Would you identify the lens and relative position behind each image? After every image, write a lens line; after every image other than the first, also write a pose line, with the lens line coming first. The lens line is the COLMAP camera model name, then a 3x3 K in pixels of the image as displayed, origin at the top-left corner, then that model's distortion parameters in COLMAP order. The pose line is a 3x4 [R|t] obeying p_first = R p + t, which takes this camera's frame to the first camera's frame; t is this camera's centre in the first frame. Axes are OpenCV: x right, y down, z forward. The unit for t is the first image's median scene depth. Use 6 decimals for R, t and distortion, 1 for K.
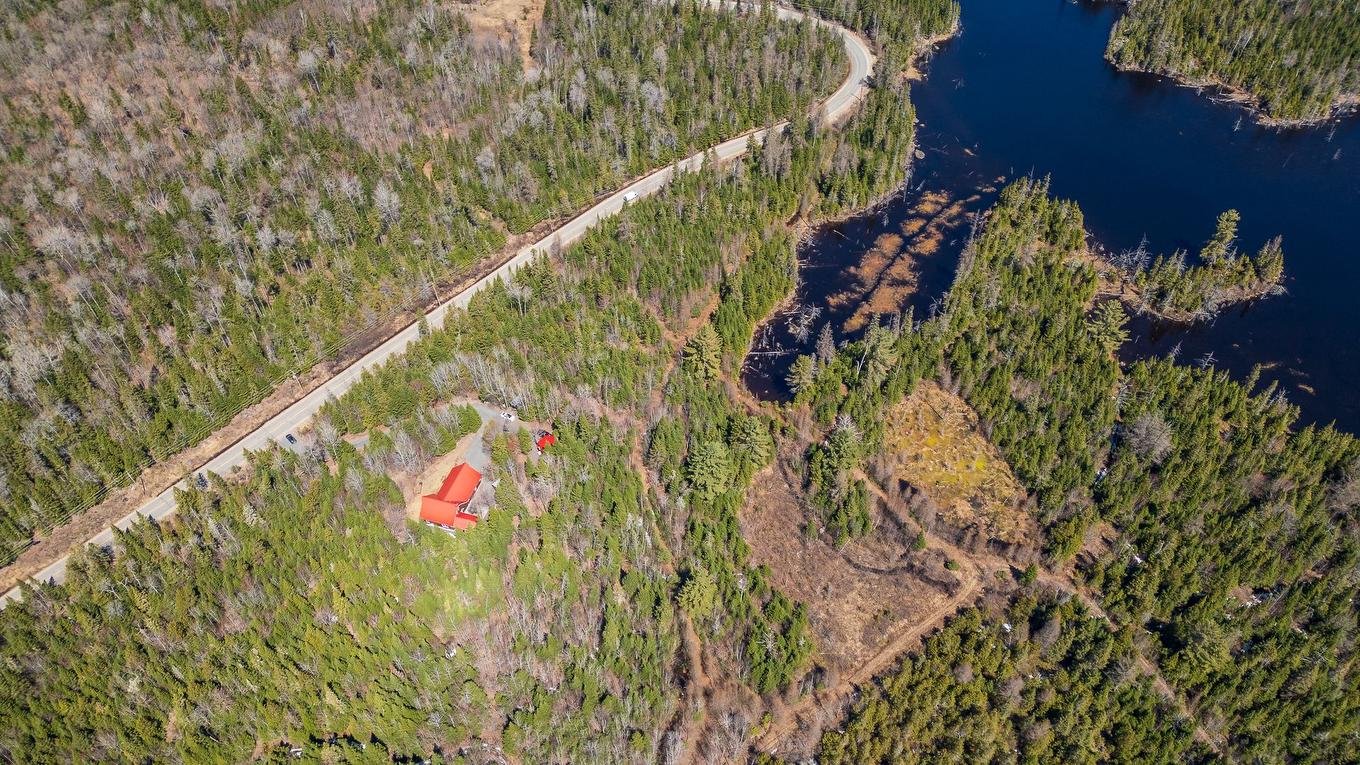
lens RADIAL K [[952.5, 0, 680.0], [0, 952.5, 382.5], [0, 0, 1]] dist [0.101242, -0.102935]
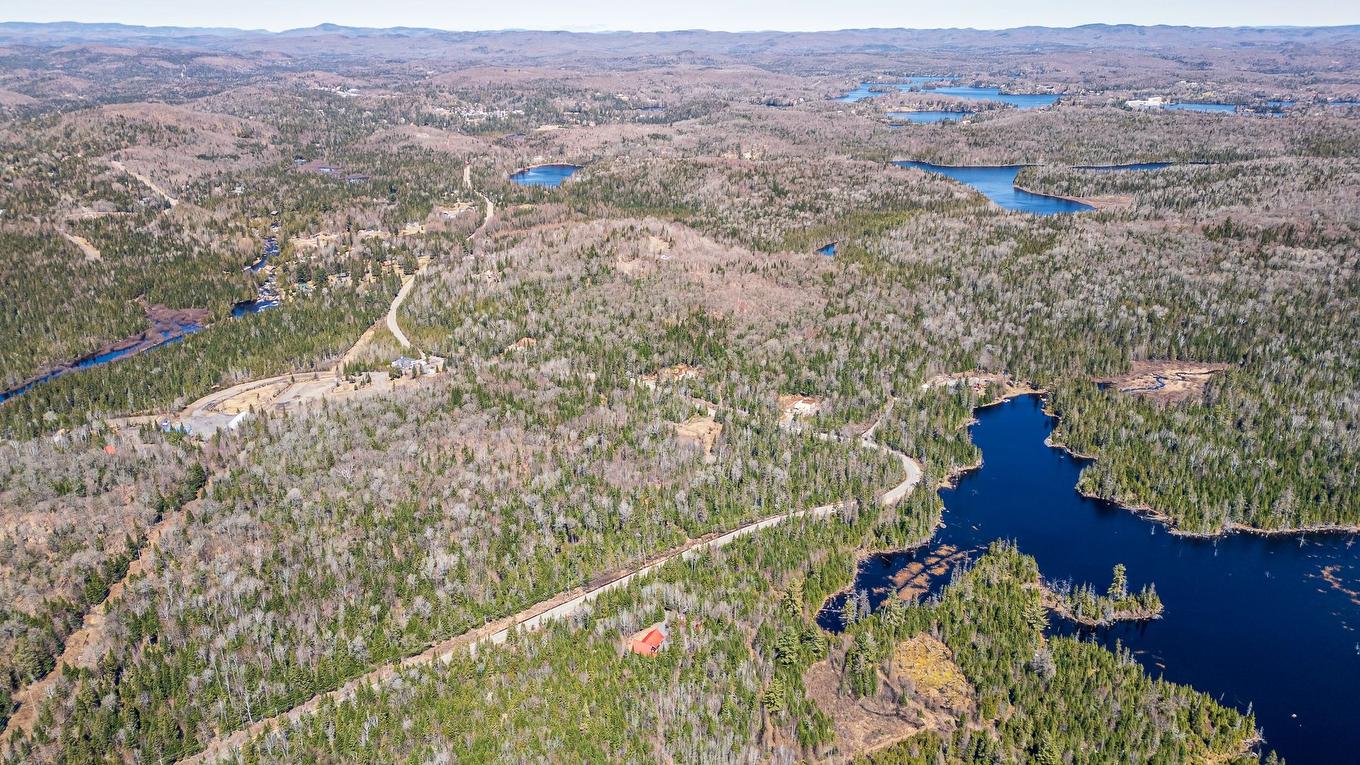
lens RADIAL K [[952.5, 0, 680.0], [0, 952.5, 382.5], [0, 0, 1]] dist [0.101242, -0.102935]
pose [[0.983933, 0.072547, -0.163133, 0.066629], [-0.138369, 0.887278, -0.439990, 0.352312], [0.112824, 0.455493, 0.883061, -0.640299]]
